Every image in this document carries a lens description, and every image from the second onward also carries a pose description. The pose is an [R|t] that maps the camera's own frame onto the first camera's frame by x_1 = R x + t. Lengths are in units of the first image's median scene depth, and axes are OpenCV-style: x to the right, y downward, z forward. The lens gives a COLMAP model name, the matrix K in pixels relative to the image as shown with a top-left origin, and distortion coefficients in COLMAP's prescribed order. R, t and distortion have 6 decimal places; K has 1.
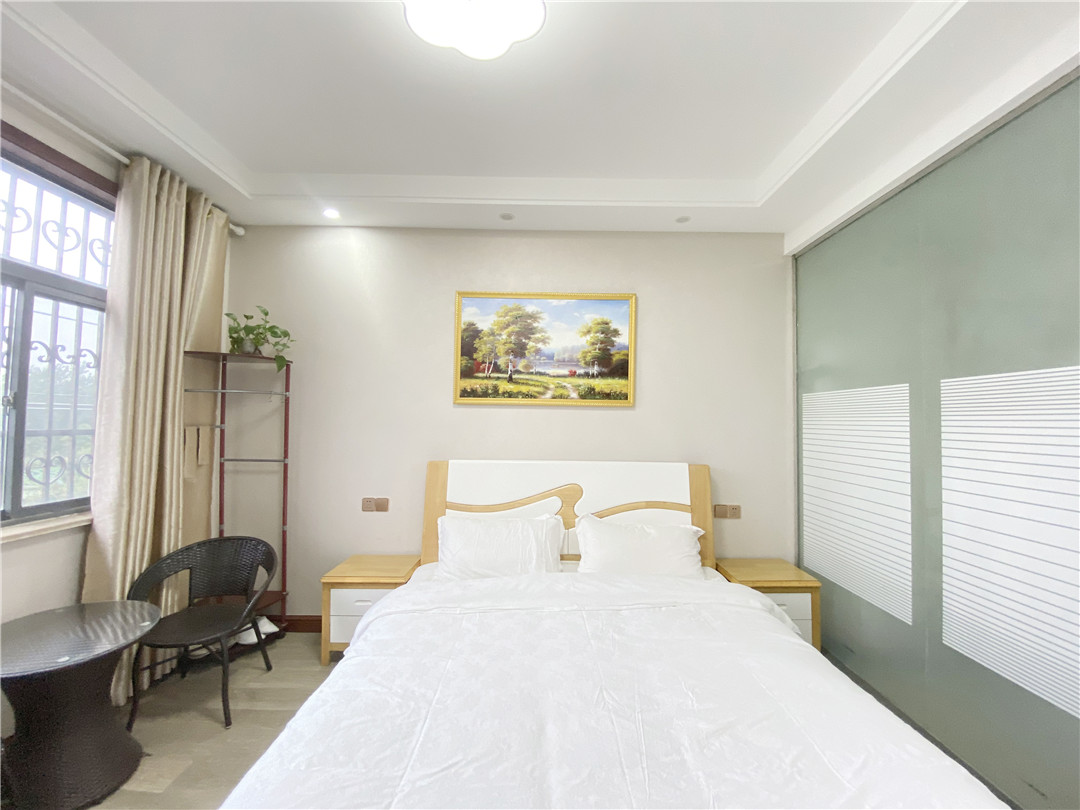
lens RADIAL K [[442.1, 0, 539.6], [0, 442.1, 404.4], [0, 0, 1]] dist [0.023318, -0.001087]
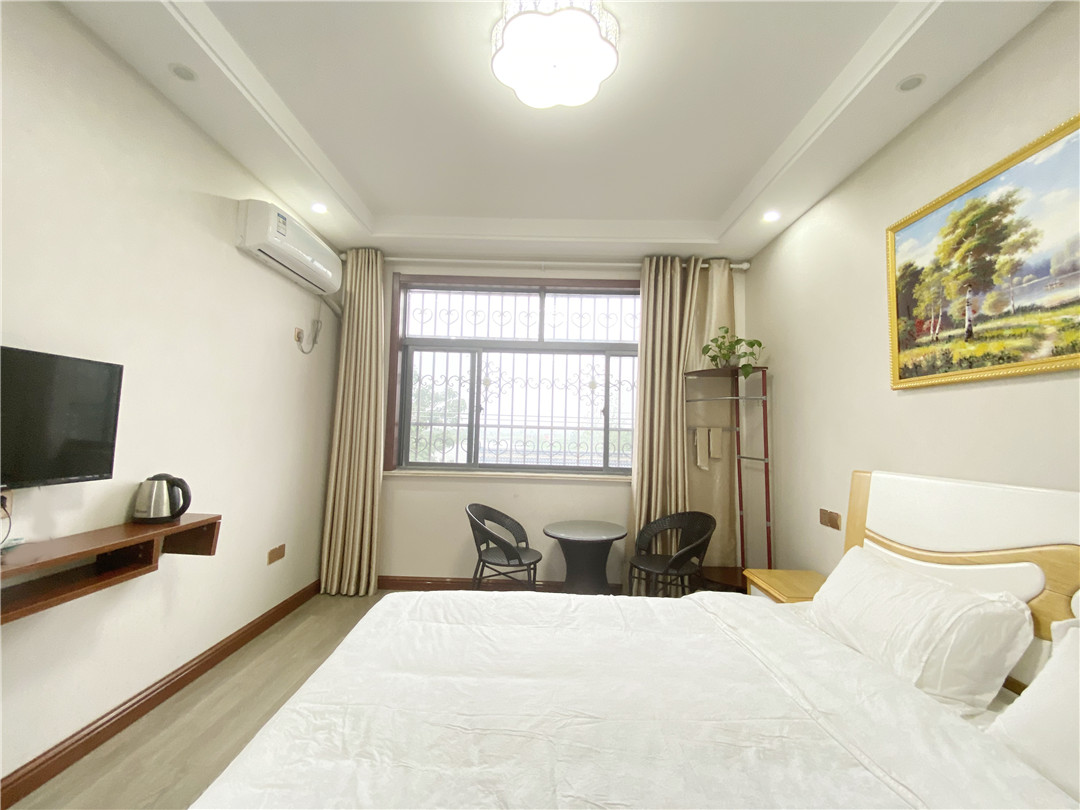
lens RADIAL K [[442.1, 0, 537.3], [0, 442.1, 399.0], [0, 0, 1]] dist [0.023318, -0.001087]
pose [[0.002982, -0.087189, -0.996187, 0.494432], [0.007926, 0.996162, -0.087163, 0.068971], [0.999964, -0.007636, 0.003661, 0.449976]]
